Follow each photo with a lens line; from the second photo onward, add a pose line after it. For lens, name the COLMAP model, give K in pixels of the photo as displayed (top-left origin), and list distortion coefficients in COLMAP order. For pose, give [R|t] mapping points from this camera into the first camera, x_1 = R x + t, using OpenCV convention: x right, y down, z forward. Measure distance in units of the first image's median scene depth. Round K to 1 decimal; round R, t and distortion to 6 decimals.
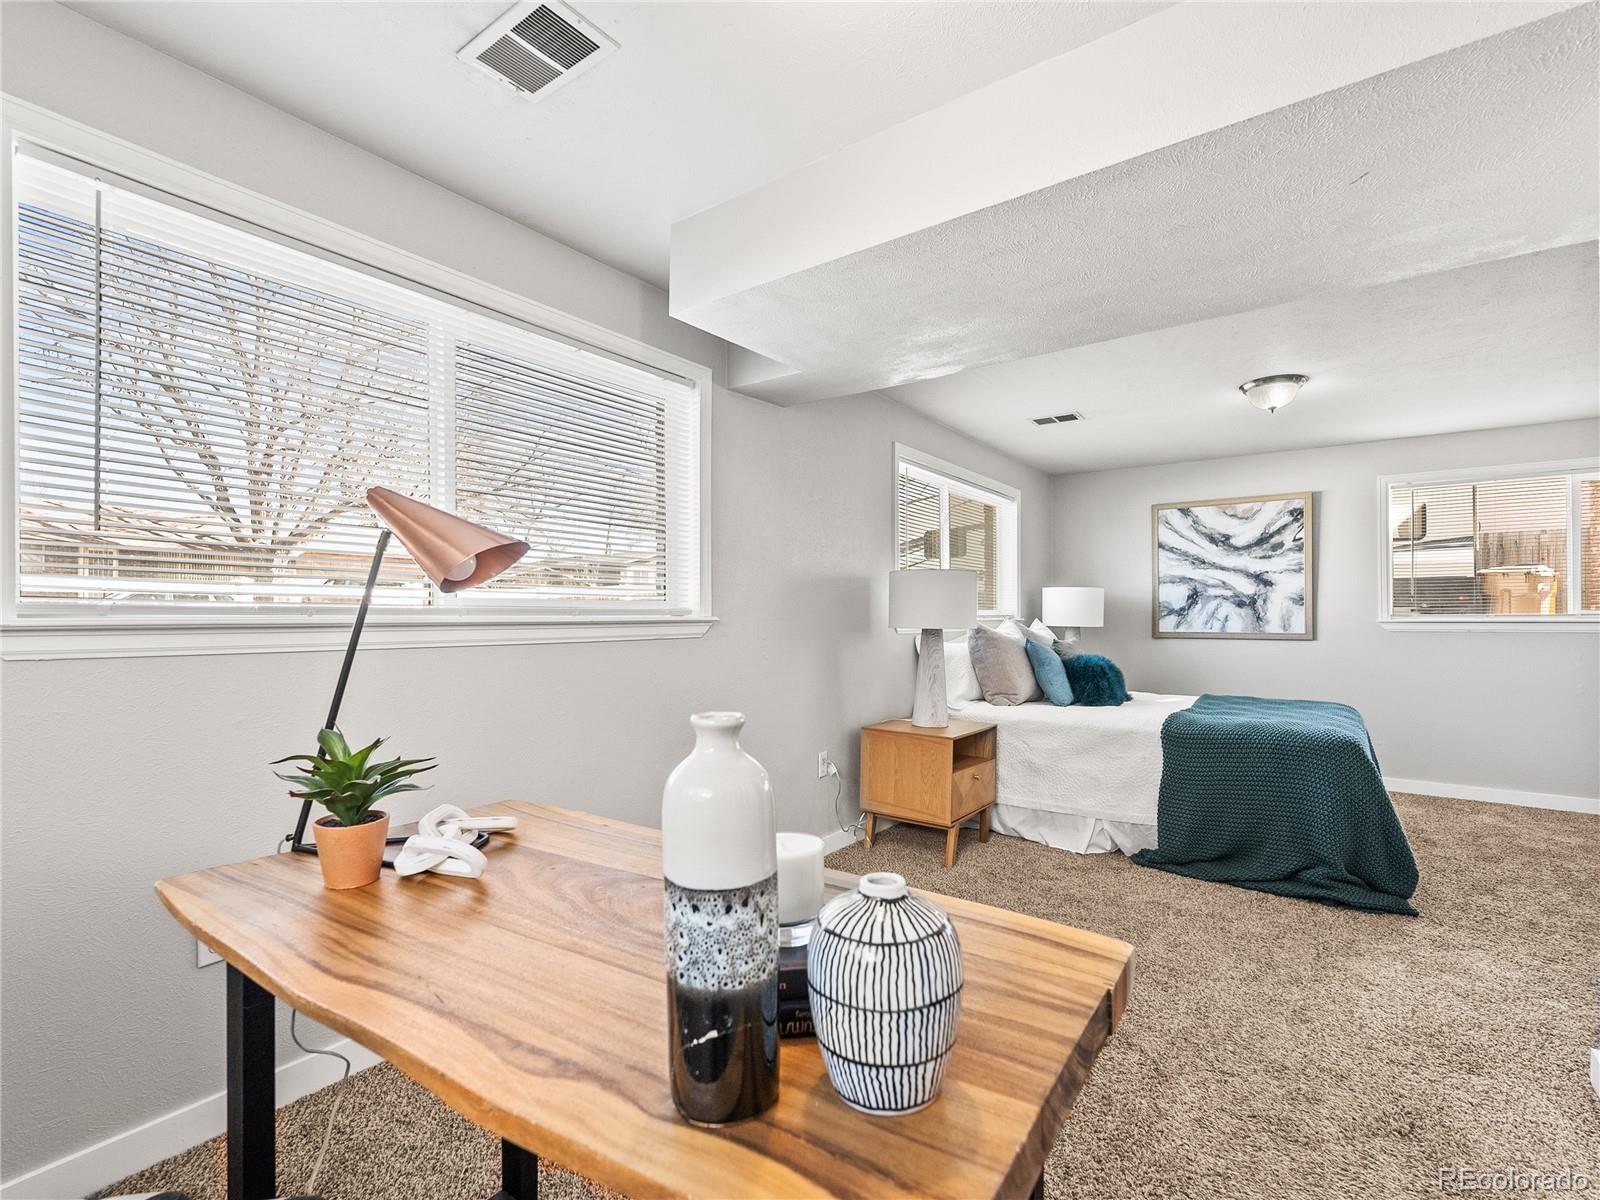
lens RADIAL K [[749.1, 0, 798.5], [0, 749.1, 605.8], [0, 0, 1]] dist [0.005336, -0.002522]
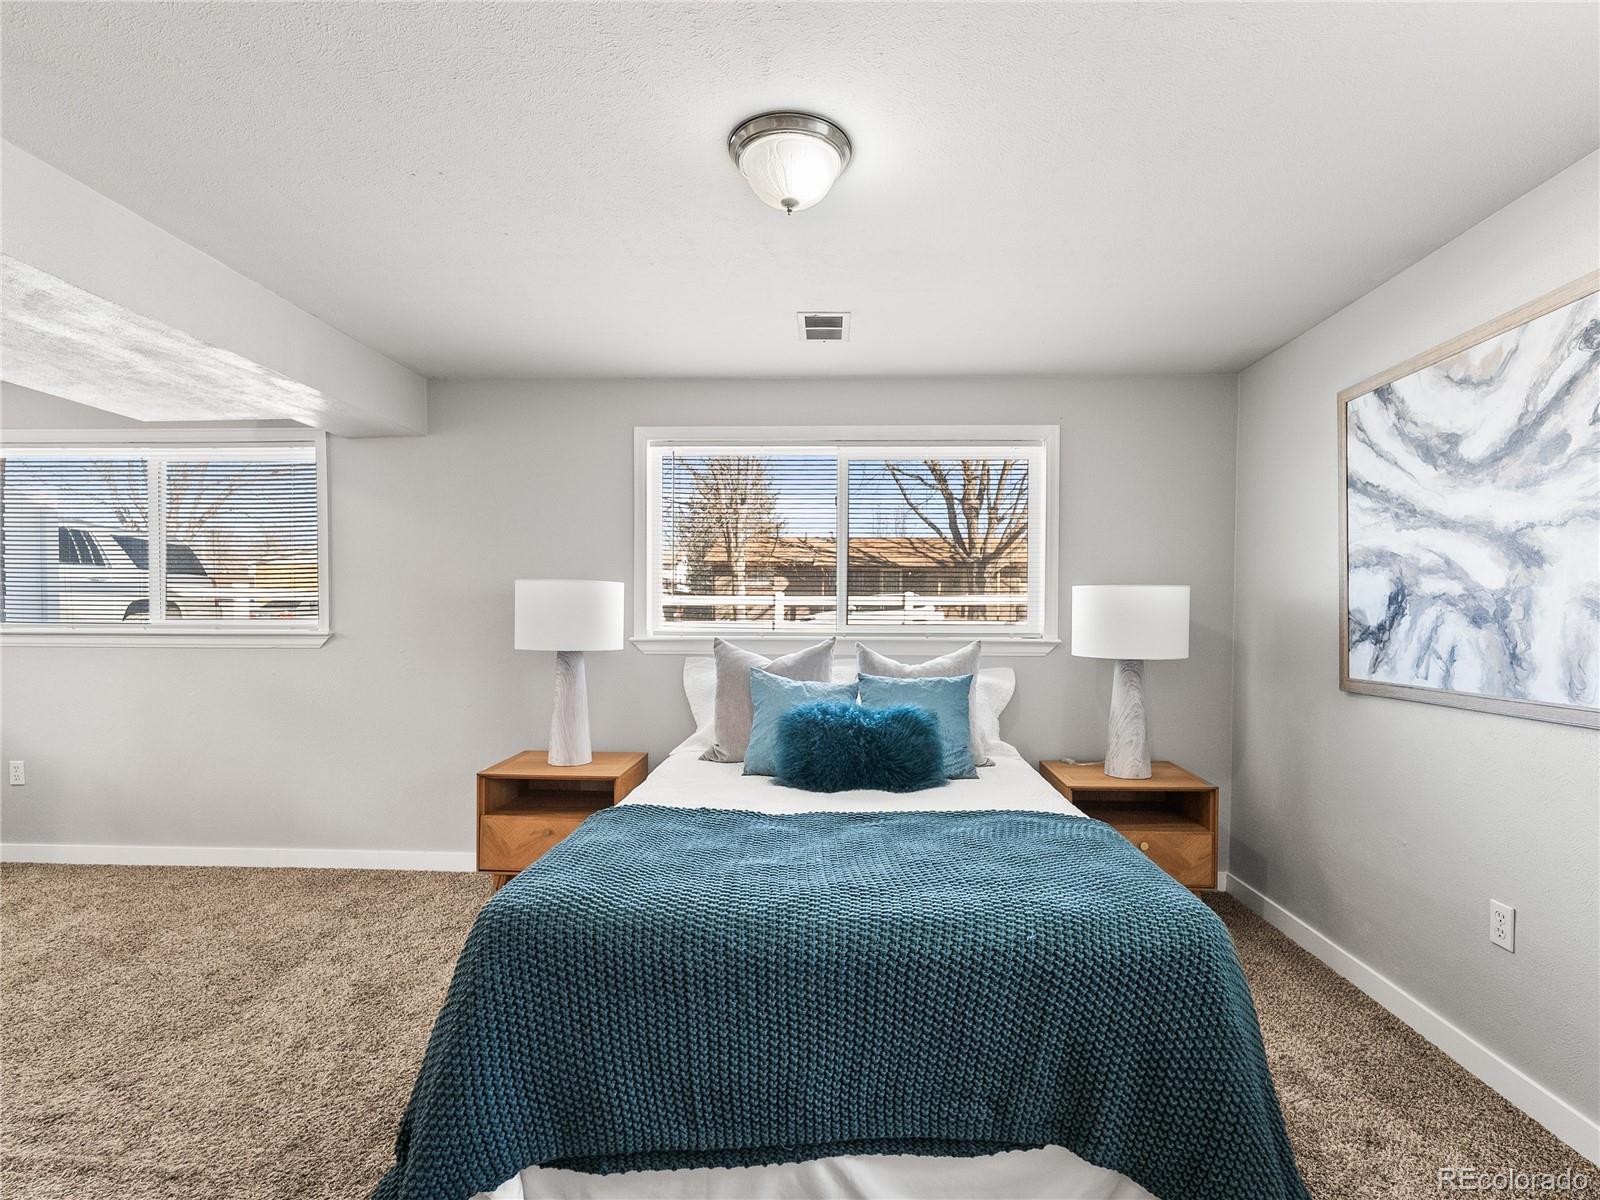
lens RADIAL K [[749.1, 0, 803.8], [0, 749.1, 610.0], [0, 0, 1]] dist [0.005336, -0.002522]
pose [[0.532552, -0.005523, -0.846379, 0.710896], [0.008517, 0.999963, -0.001166, -0.008018], [0.846355, -0.006588, 0.532579, 0.511998]]
